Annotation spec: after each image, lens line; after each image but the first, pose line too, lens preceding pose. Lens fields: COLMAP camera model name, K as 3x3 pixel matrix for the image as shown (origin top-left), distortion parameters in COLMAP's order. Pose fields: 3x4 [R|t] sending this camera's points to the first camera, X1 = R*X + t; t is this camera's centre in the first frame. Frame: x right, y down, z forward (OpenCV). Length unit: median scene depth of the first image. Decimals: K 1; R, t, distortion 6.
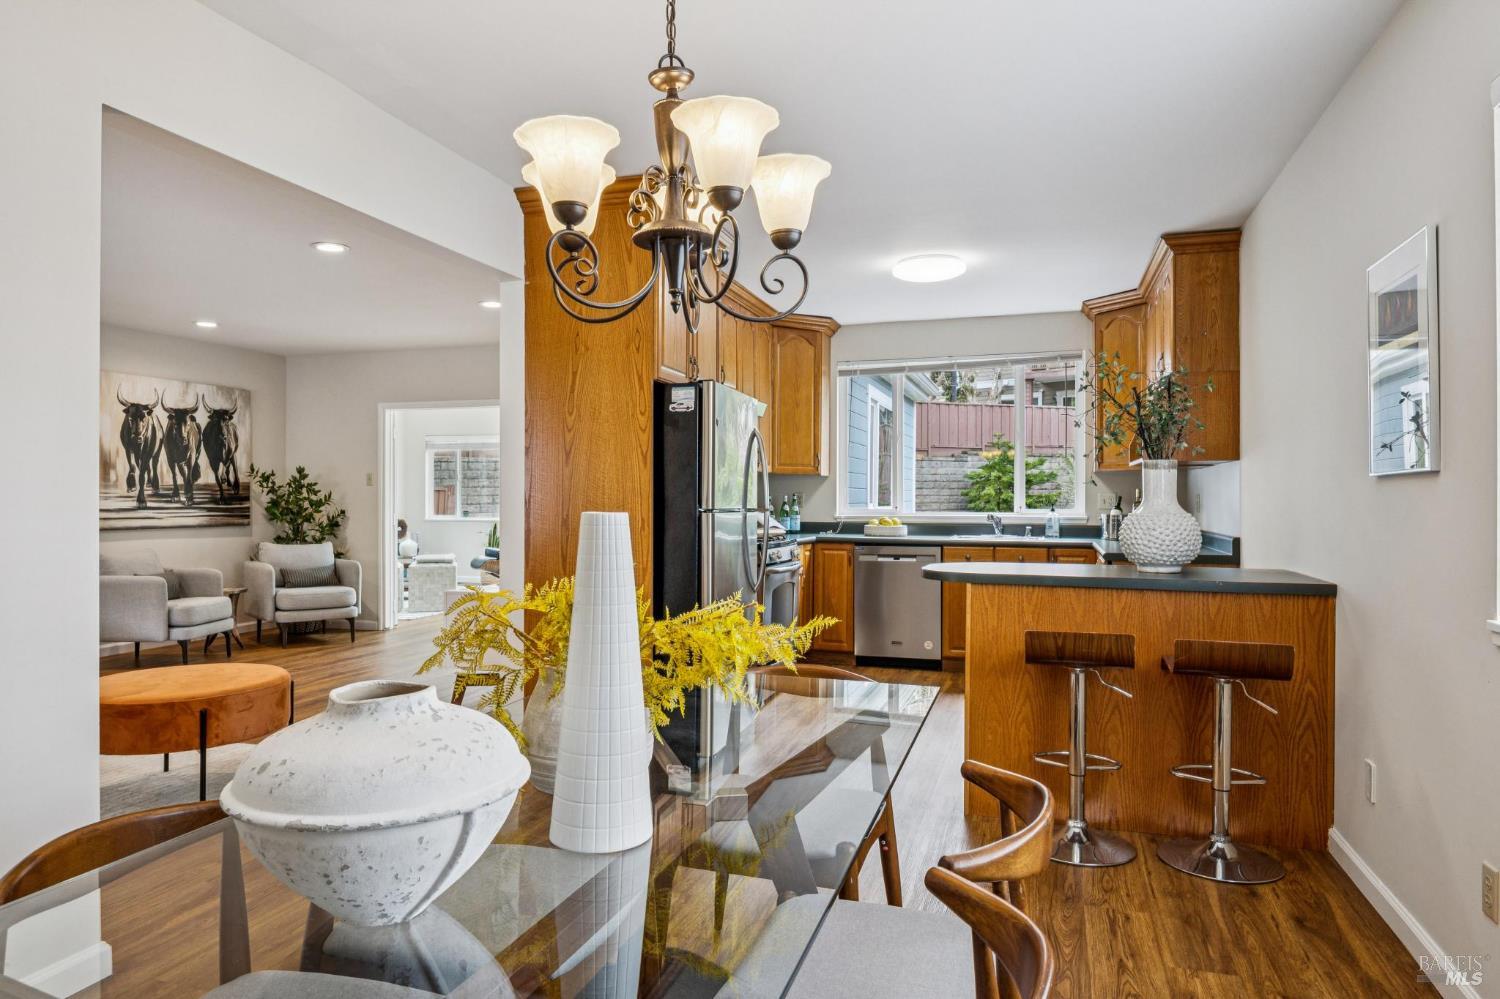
lens RADIAL K [[980.8, 0, 741.4], [0, 980.8, 498.5], [0, 0, 1]] dist [0.002283, -0.012603]
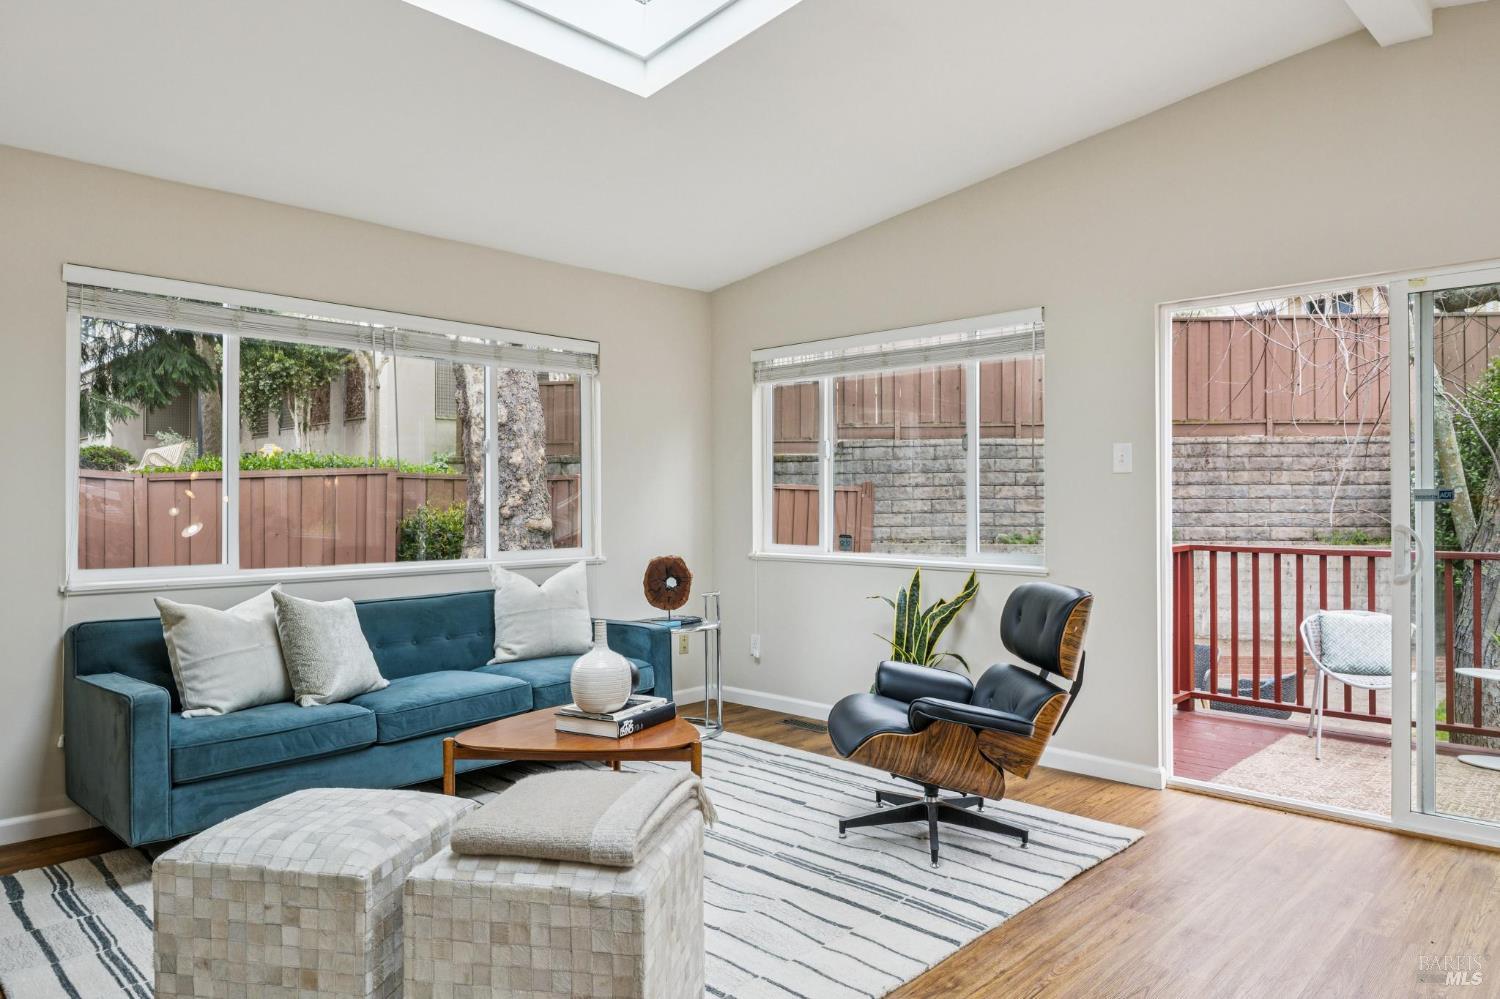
lens RADIAL K [[980.8, 0, 755.2], [0, 980.8, 493.3], [0, 0, 1]] dist [0.002283, -0.012603]
pose [[0.906251, -0.006661, -0.422689, -0.242364], [0.001910, 0.999930, -0.011663, 0.000956], [0.422737, 0.009763, 0.906200, 1.029358]]
